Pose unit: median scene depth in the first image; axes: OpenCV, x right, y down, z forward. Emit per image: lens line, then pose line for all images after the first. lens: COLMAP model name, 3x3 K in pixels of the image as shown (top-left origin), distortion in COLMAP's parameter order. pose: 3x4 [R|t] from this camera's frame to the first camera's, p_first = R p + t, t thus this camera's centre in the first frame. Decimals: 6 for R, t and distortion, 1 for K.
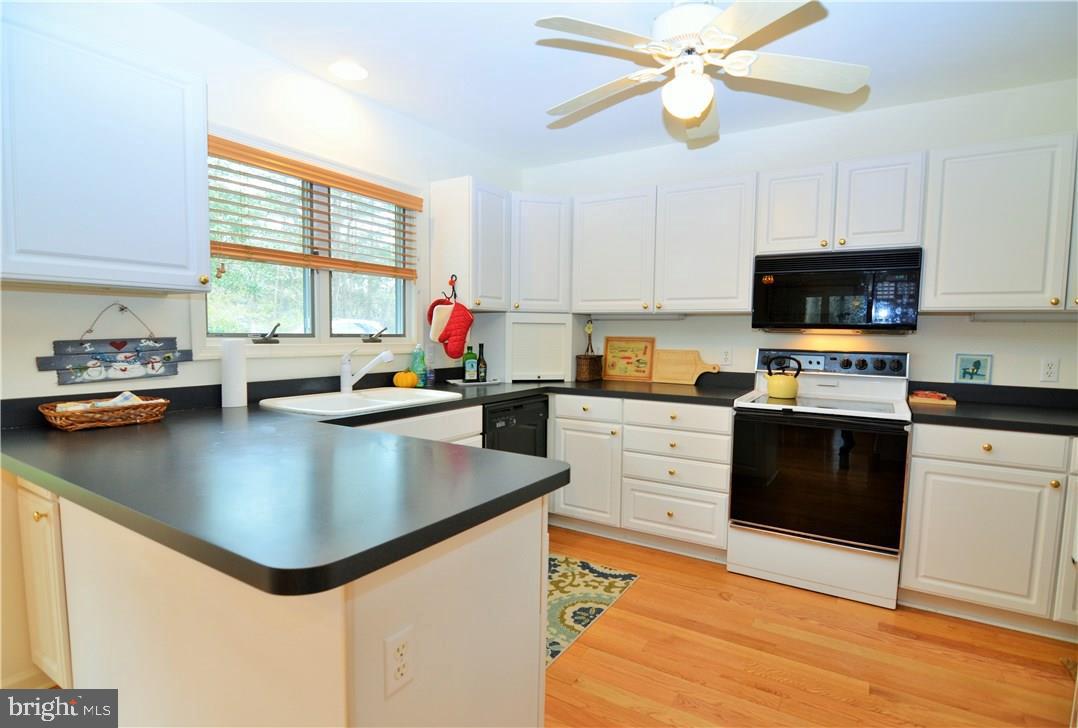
lens RADIAL K [[538.2, 0, 562.1], [0, 538.2, 360.5], [0, 0, 1]] dist [-0.001200, -0.014010]
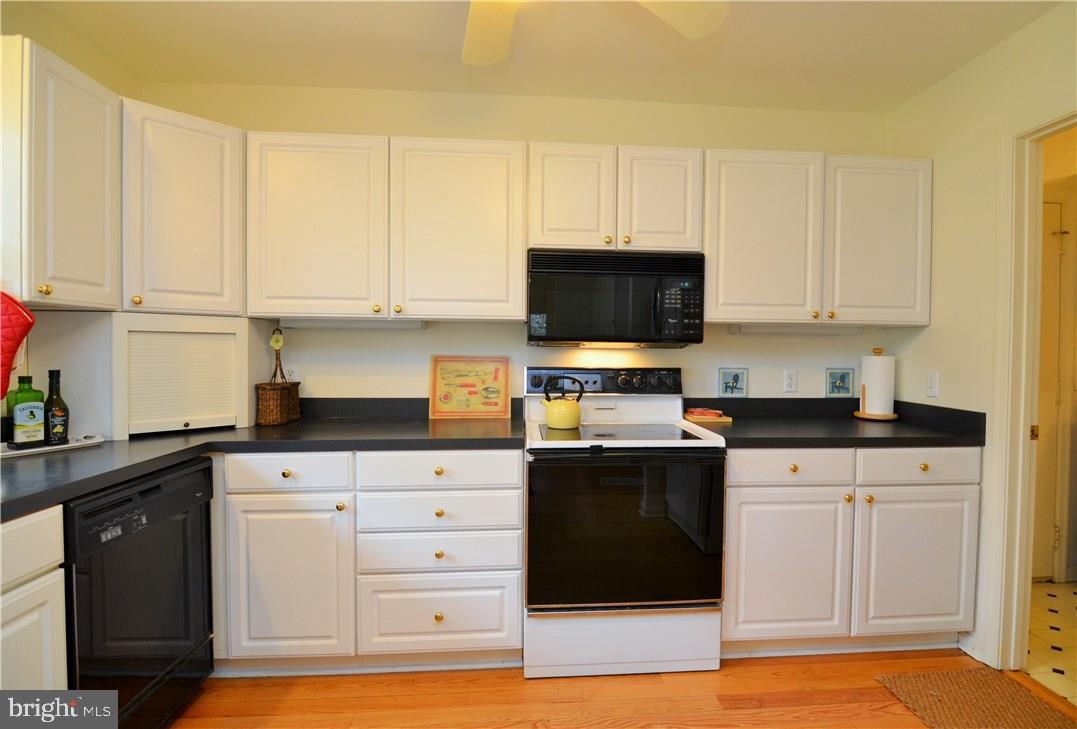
lens RADIAL K [[537.7, 0, 561.6], [0, 537.7, 361.0], [0, 0, 1]] dist [-0.001200, -0.014010]
pose [[0.814419, -0.018462, 0.579983, -0.058521], [0.035358, 0.999215, -0.017844, -0.016834], [-0.579199, 0.035039, 0.814433, 0.361037]]
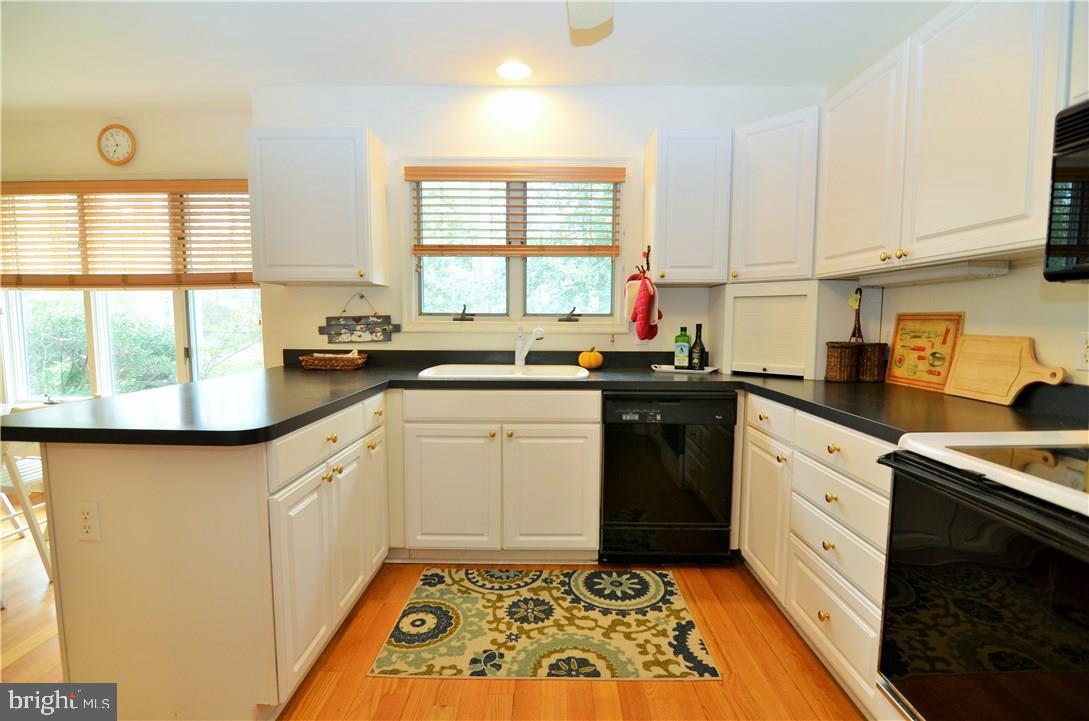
lens RADIAL K [[523.0, 0, 552.6], [0, 523.0, 364.8], [0, 0, 1]] dist [-0.029675, 0.000085]
pose [[0.502820, 0.060454, -0.862274, 0.527562], [-0.043248, 0.998061, 0.044755, 0.005910], [0.863308, 0.014788, 0.504460, 0.485852]]
